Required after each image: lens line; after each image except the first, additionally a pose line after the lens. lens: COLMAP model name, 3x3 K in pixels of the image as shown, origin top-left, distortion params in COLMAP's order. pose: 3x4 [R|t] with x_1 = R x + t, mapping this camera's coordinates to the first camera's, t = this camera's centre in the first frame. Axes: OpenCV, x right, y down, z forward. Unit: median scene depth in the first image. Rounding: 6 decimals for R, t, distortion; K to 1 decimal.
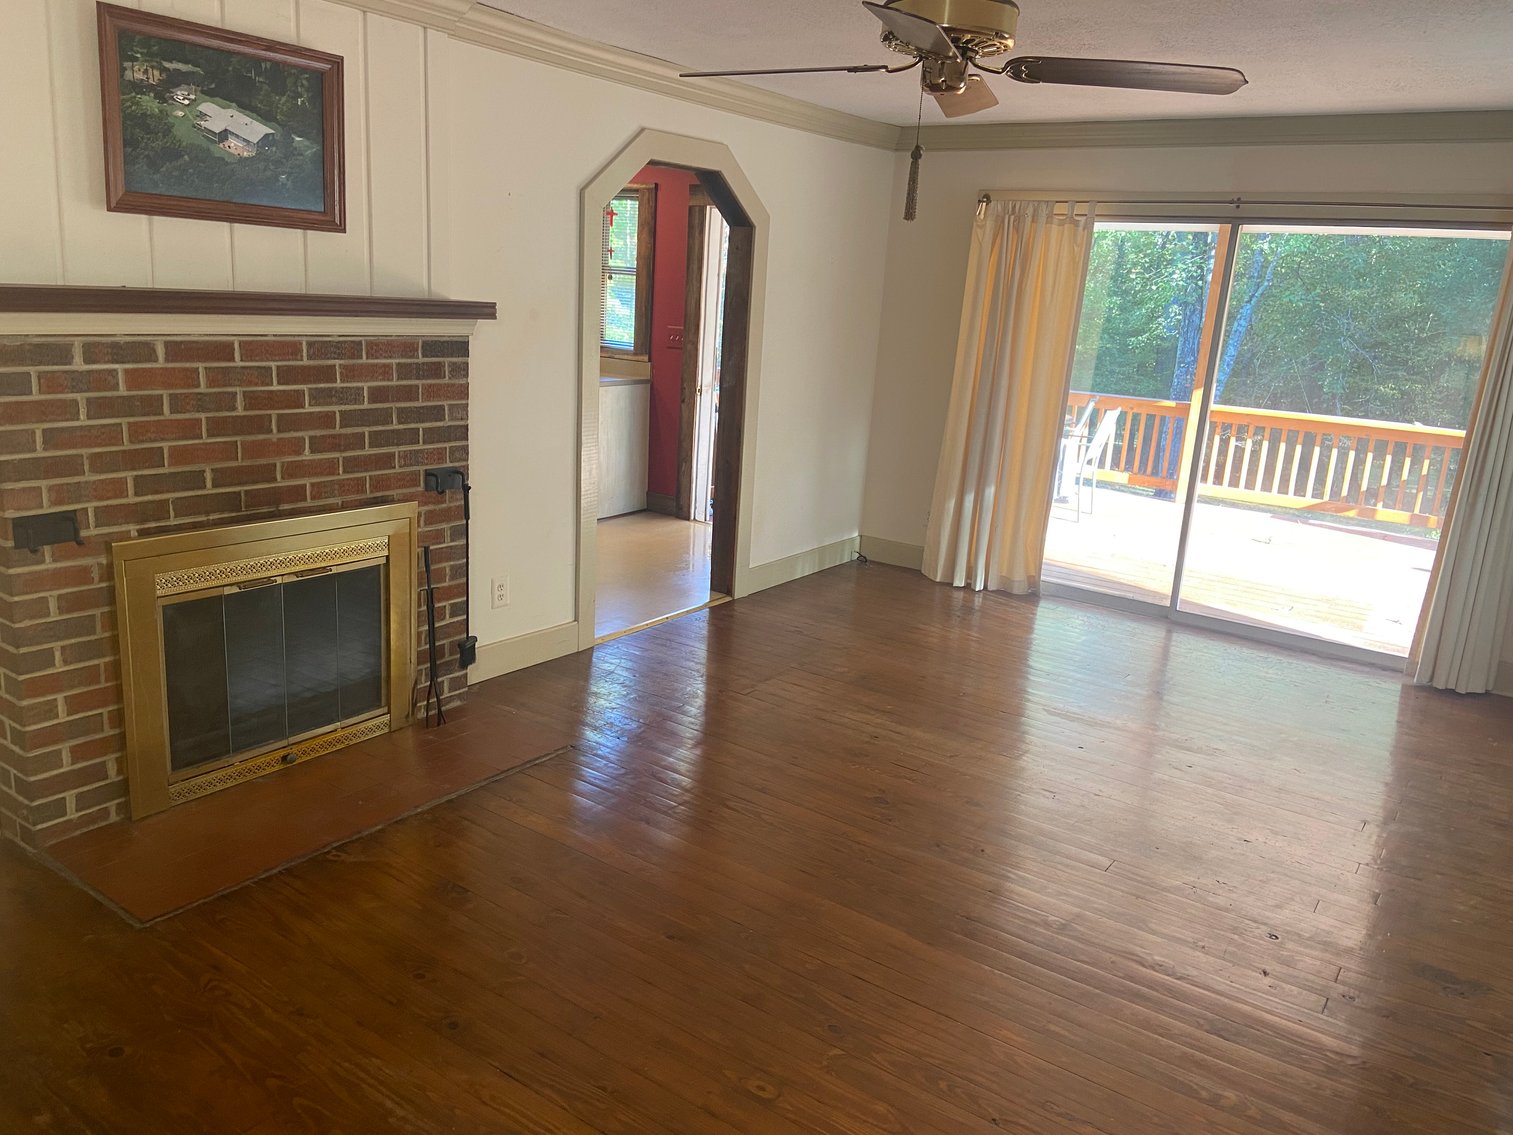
lens RADIAL K [[1145.4, 0, 748.8], [0, 1145.4, 570.1], [0, 0, 1]] dist [0.110391, -0.119326]
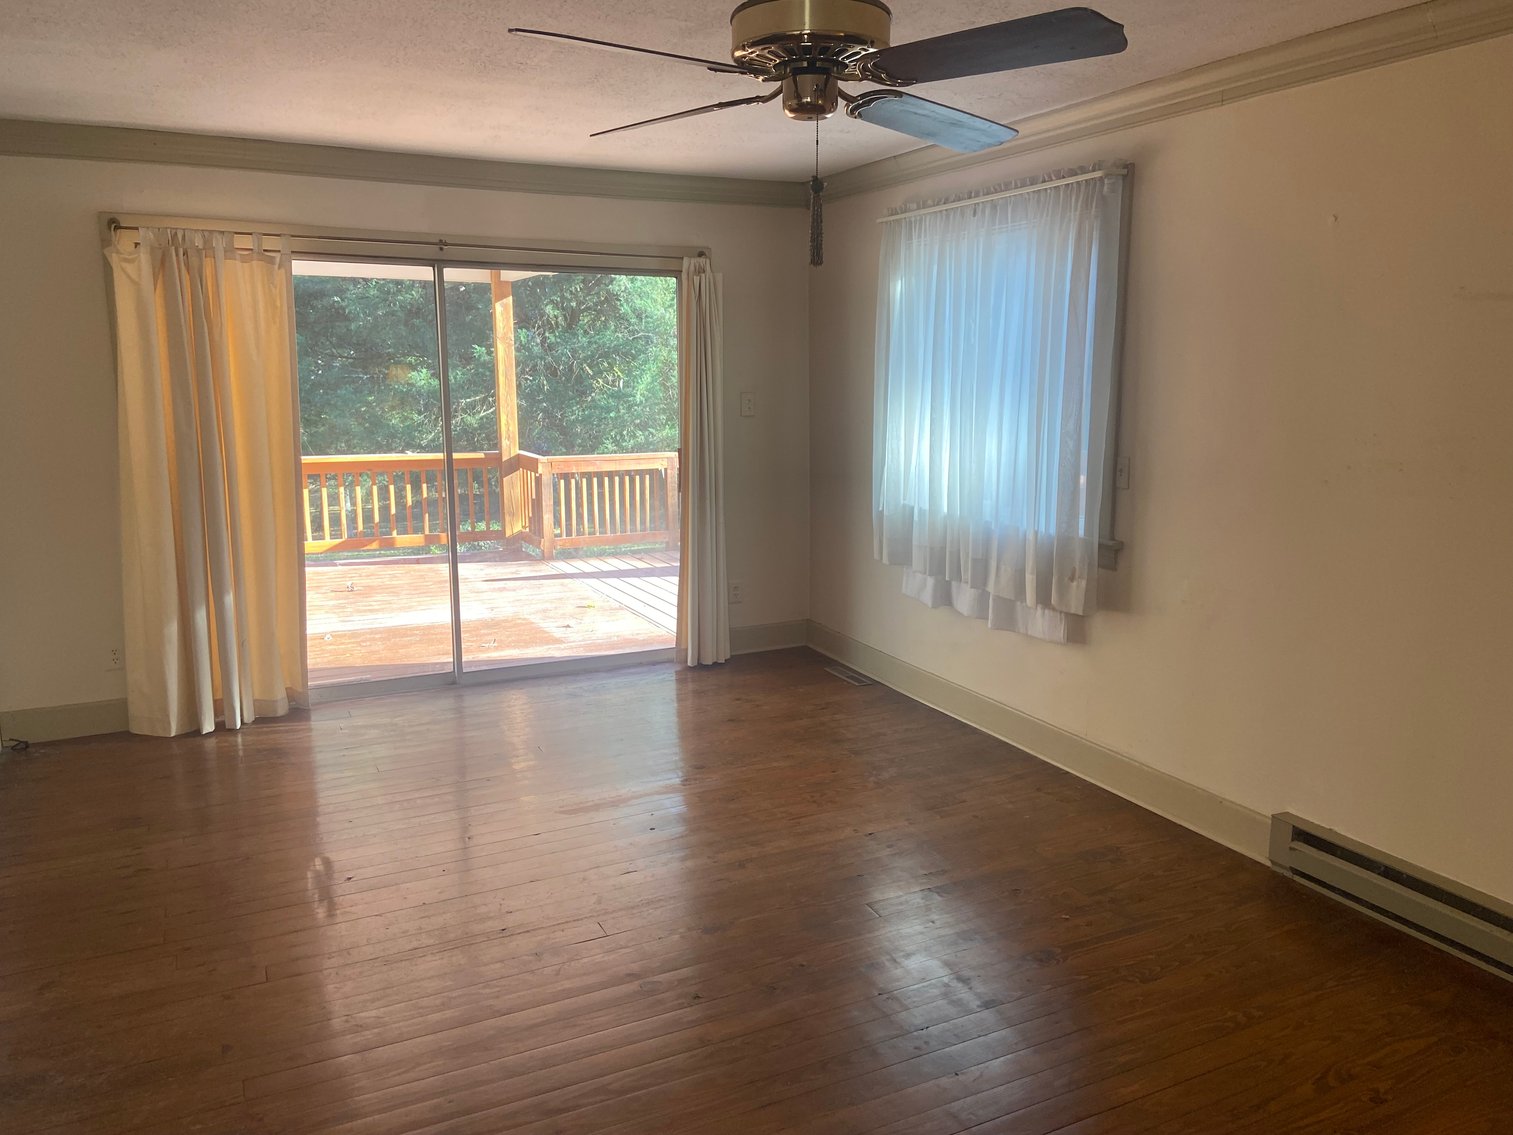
lens RADIAL K [[1145.4, 0, 752.0], [0, 1145.4, 556.3], [0, 0, 1]] dist [0.110391, -0.119326]
pose [[0.483539, -0.210939, 0.849526, -0.278944], [0.246570, 0.964052, 0.099031, -0.087189], [-0.839877, 0.161582, 0.518168, 0.295780]]
